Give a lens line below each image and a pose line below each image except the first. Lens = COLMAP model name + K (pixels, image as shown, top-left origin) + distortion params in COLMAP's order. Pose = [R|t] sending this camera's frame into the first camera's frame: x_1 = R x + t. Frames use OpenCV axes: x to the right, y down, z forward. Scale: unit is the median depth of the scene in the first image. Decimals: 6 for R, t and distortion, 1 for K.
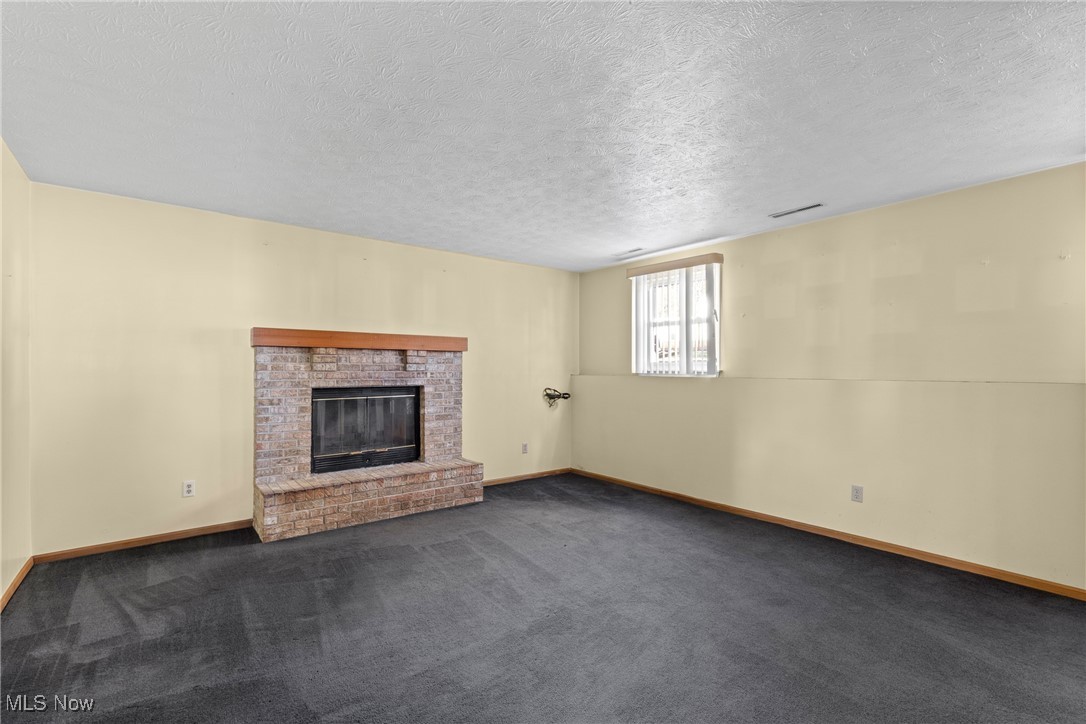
lens RADIAL K [[490.6, 0, 547.0], [0, 490.6, 364.8], [0, 0, 1]] dist [0.005505, -0.000775]
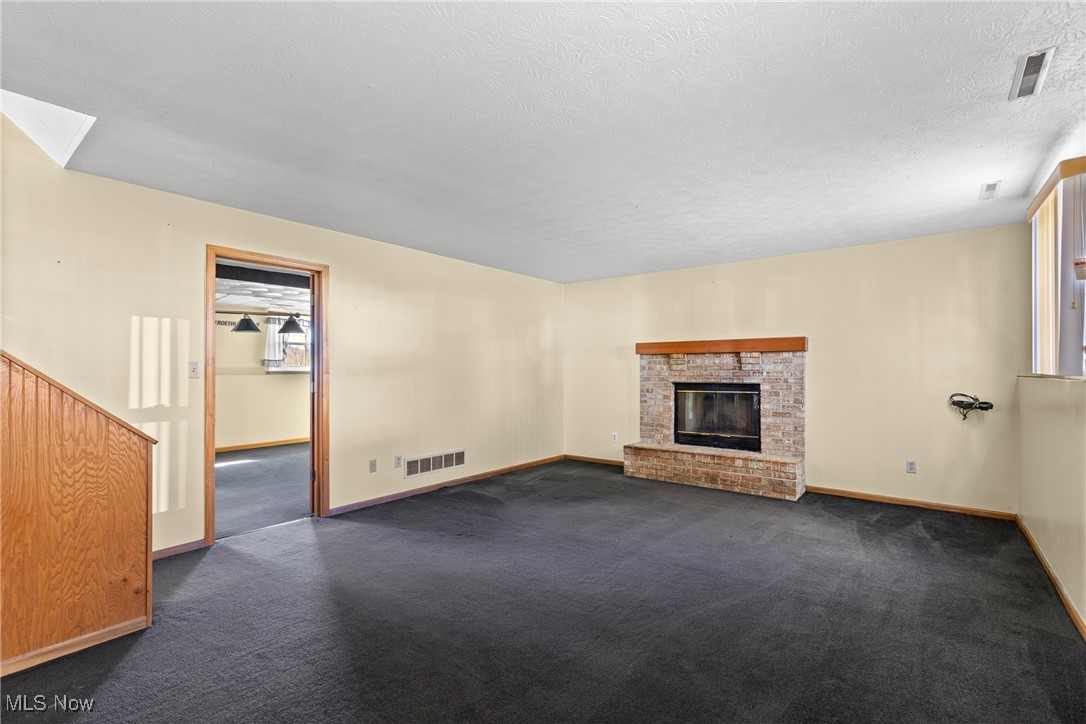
lens RADIAL K [[490.6, 0, 540.0], [0, 490.6, 367.1], [0, 0, 1]] dist [0.005505, -0.000775]
pose [[0.229525, -0.005673, -0.973286, 0.783558], [0.011514, 0.999929, -0.003113, 0.003262], [0.973235, -0.010492, 0.229574, 0.293748]]
